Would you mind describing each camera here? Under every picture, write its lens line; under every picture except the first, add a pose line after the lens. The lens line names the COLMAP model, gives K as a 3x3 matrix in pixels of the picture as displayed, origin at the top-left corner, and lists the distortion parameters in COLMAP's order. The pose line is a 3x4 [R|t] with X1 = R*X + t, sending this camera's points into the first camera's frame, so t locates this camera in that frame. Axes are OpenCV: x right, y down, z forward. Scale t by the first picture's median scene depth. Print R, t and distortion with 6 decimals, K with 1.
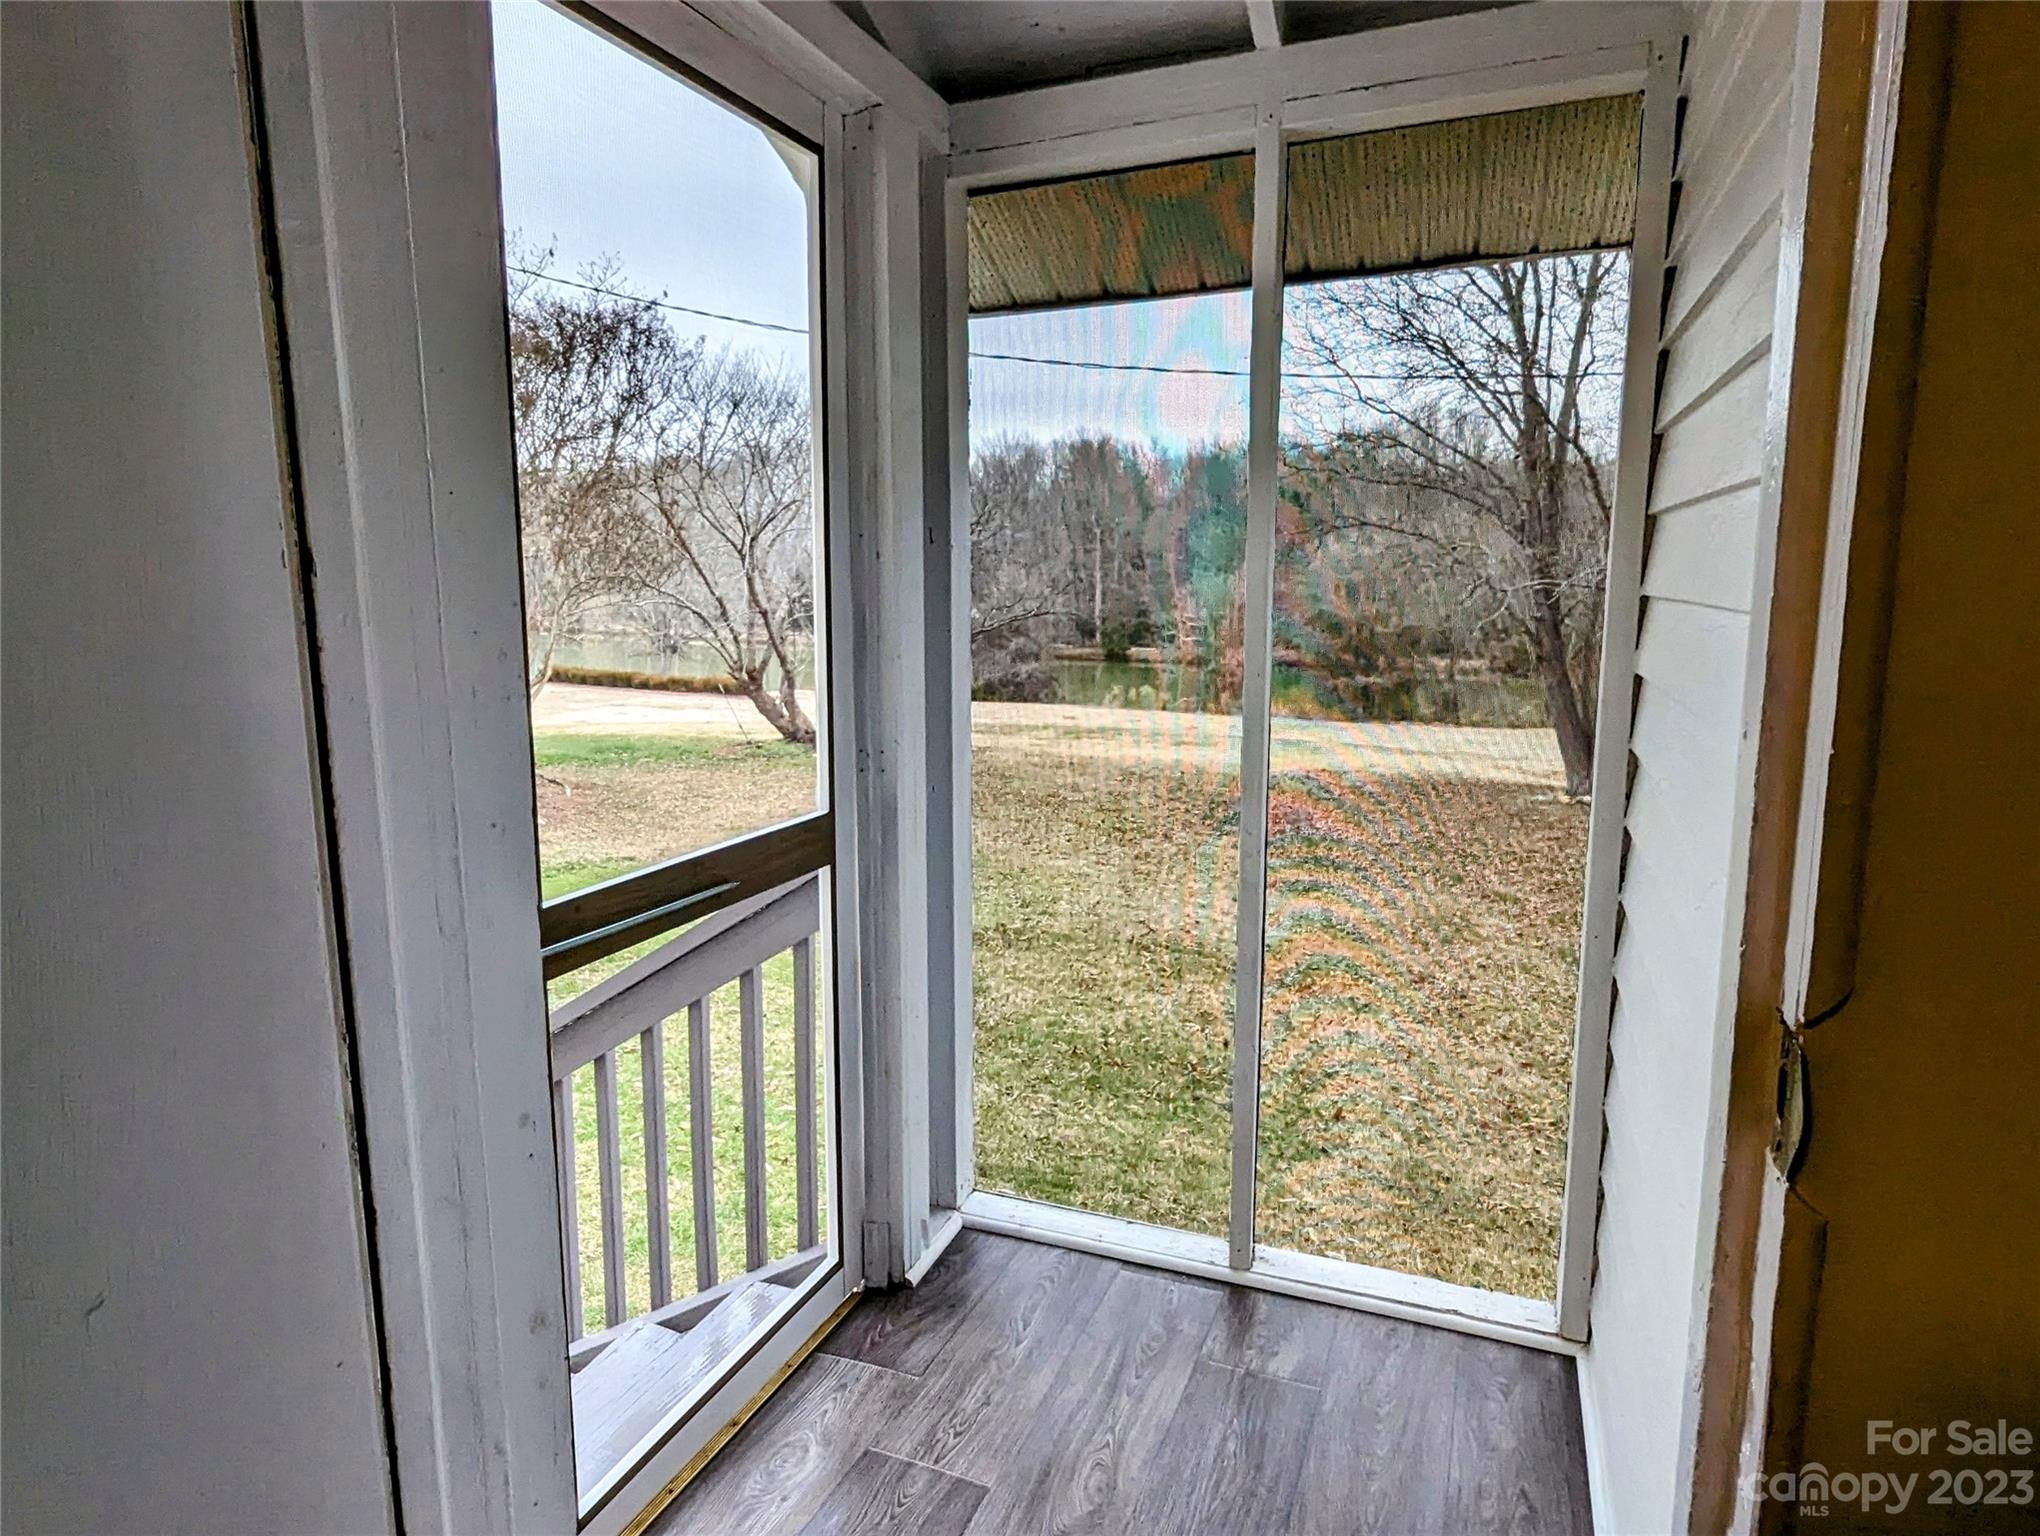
lens RADIAL K [[1185.9, 0, 1014.7], [0, 1185.9, 757.9], [0, 0, 1]] dist [0.004149, -0.003504]
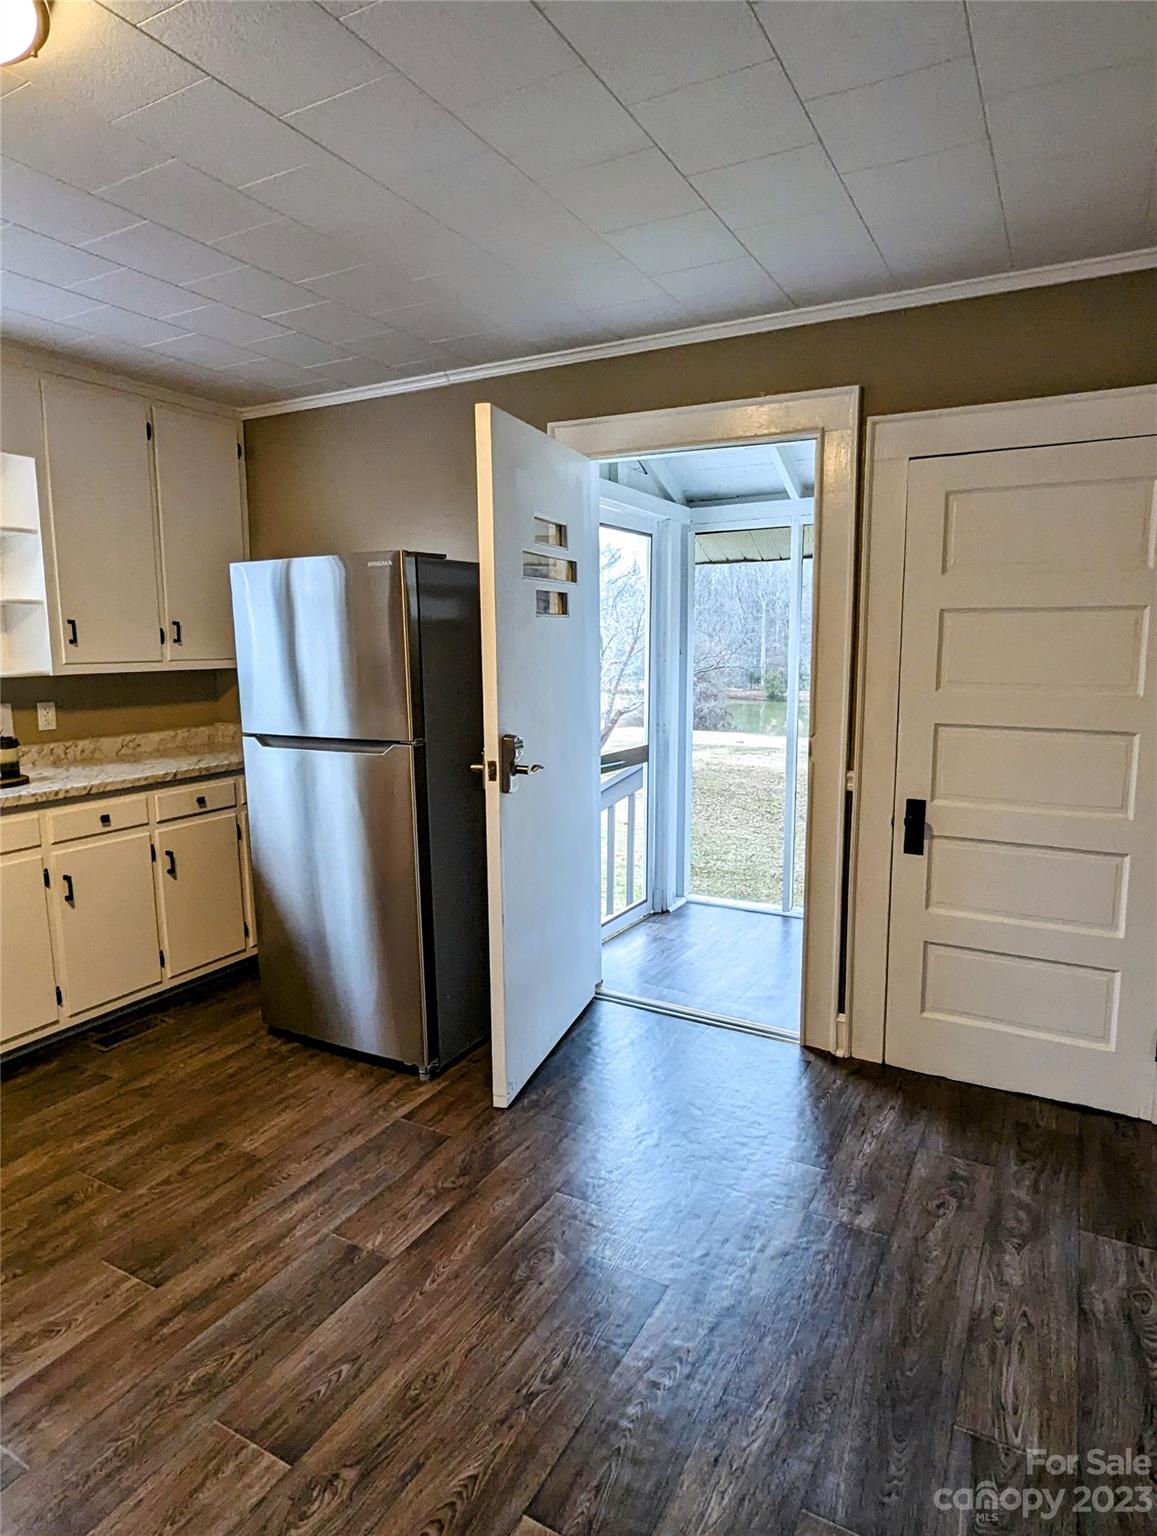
lens RADIAL K [[892.9, 0, 590.6], [0, 892.9, 770.6], [0, 0, 1]] dist [0.004149, -0.003504]
pose [[0.992724, 0.015803, -0.119373, -0.023632], [-0.016124, 0.999869, -0.001729, 0.105734], [0.119330, 0.003641, 0.992848, -1.166988]]
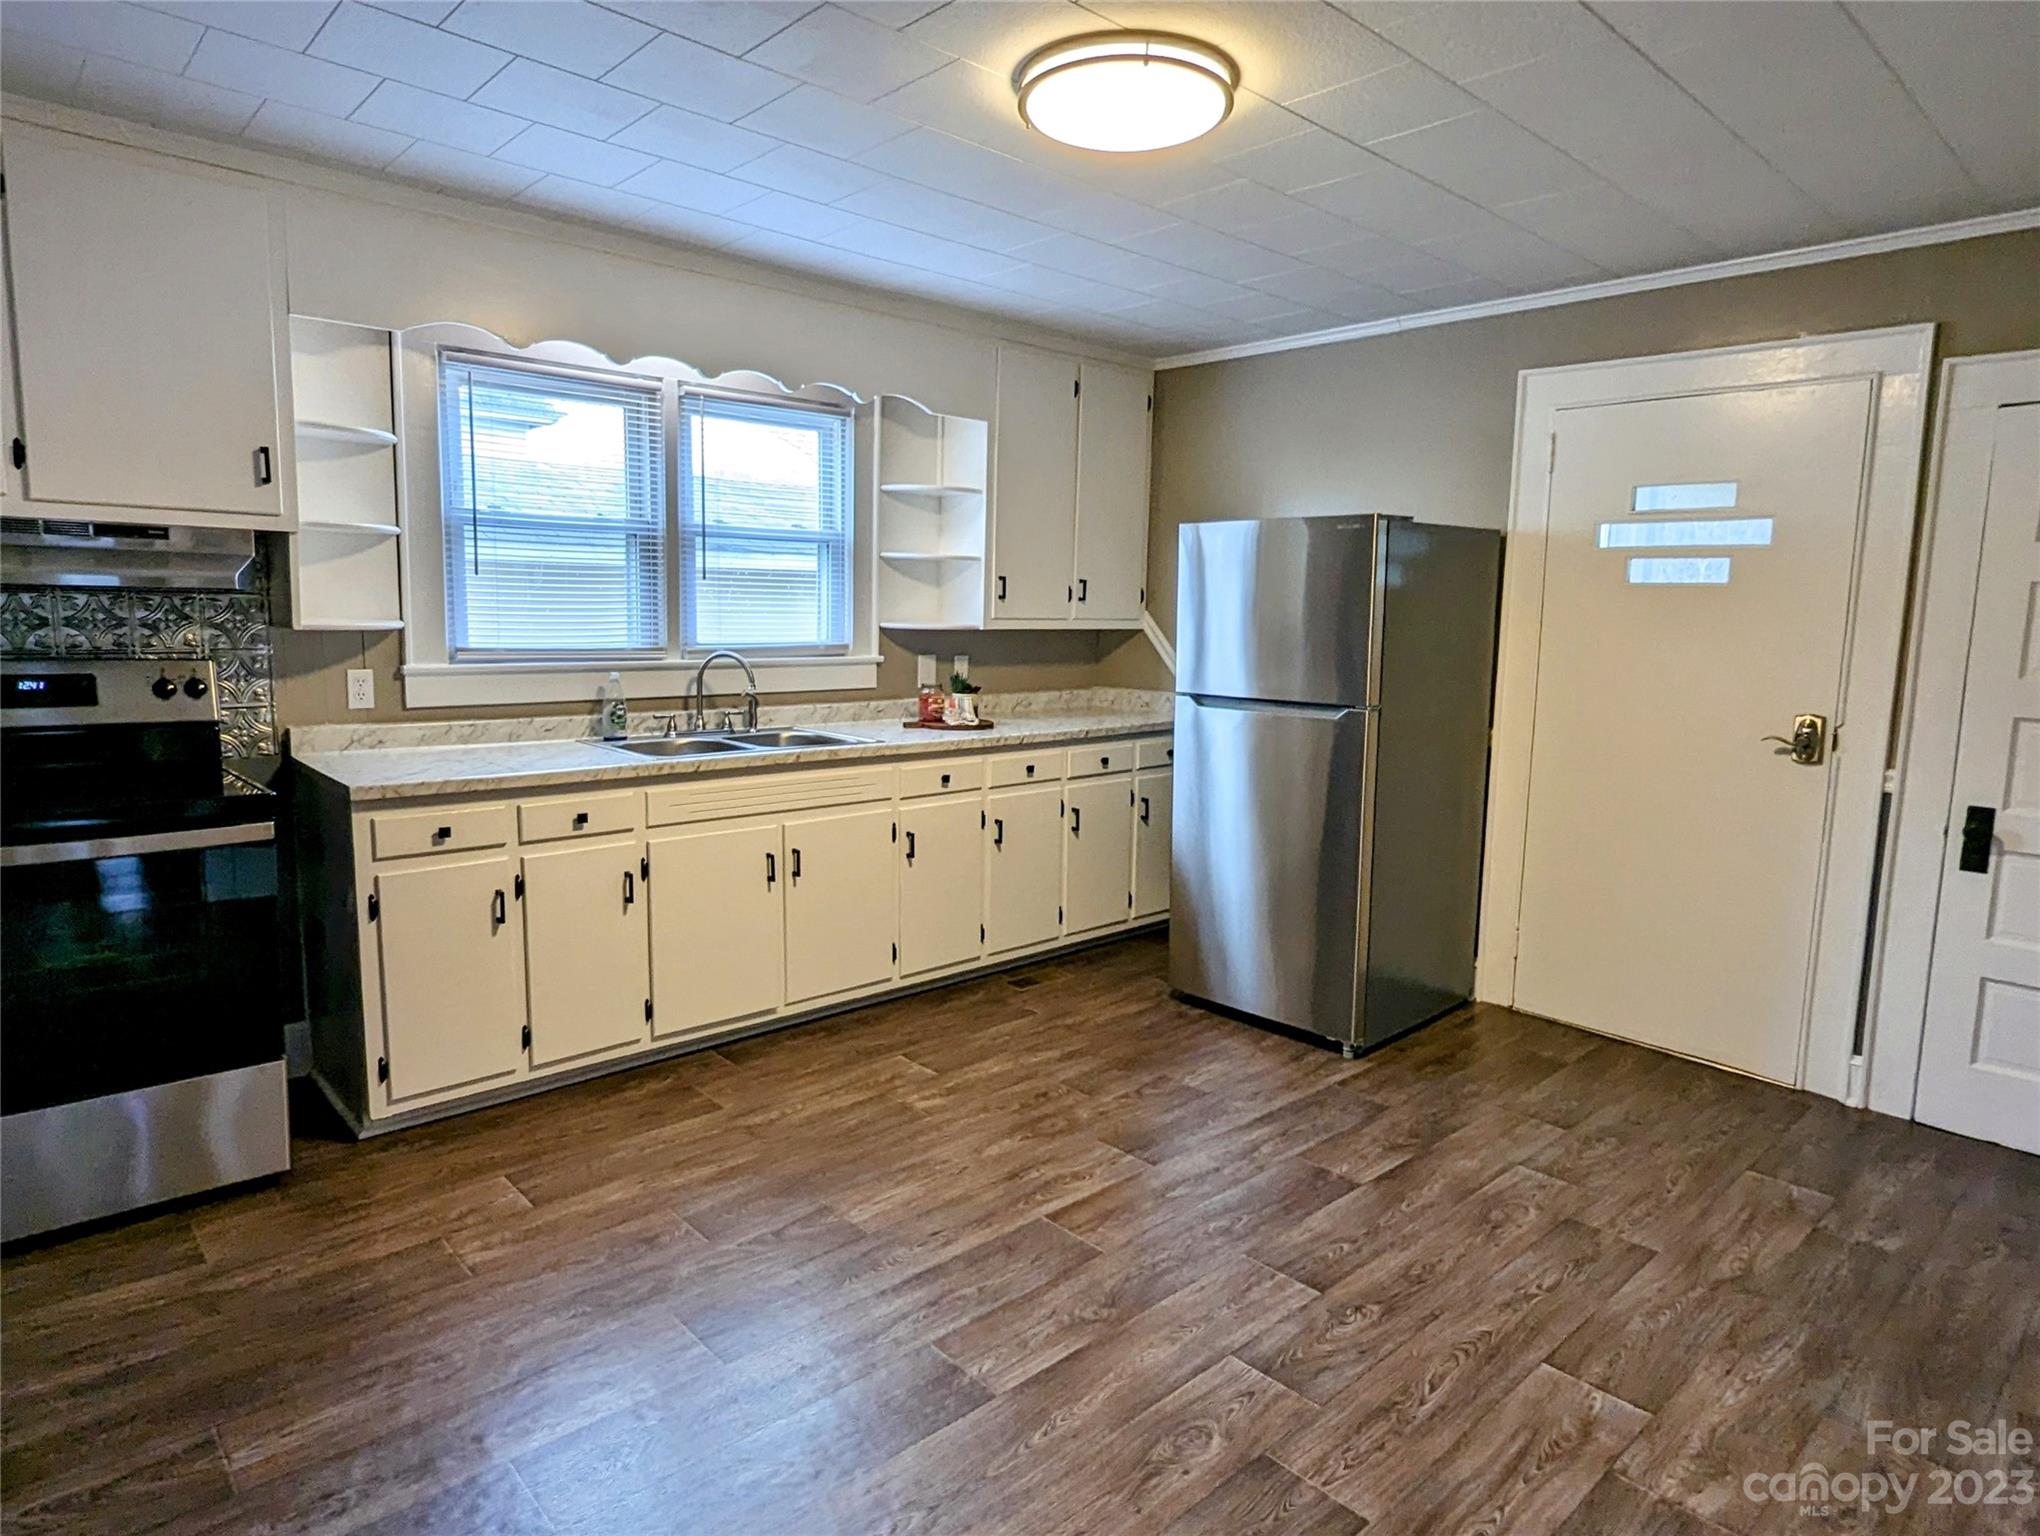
lens RADIAL K [[1185.9, 0, 1015.4], [0, 1185.9, 760.1], [0, 0, 1]] dist [0.004149, -0.003504]
pose [[0.900469, 0.078740, -0.427733, -0.210969], [-0.088284, 0.996092, -0.002489, 0.222673], [0.425866, 0.040004, 0.903902, -1.837655]]
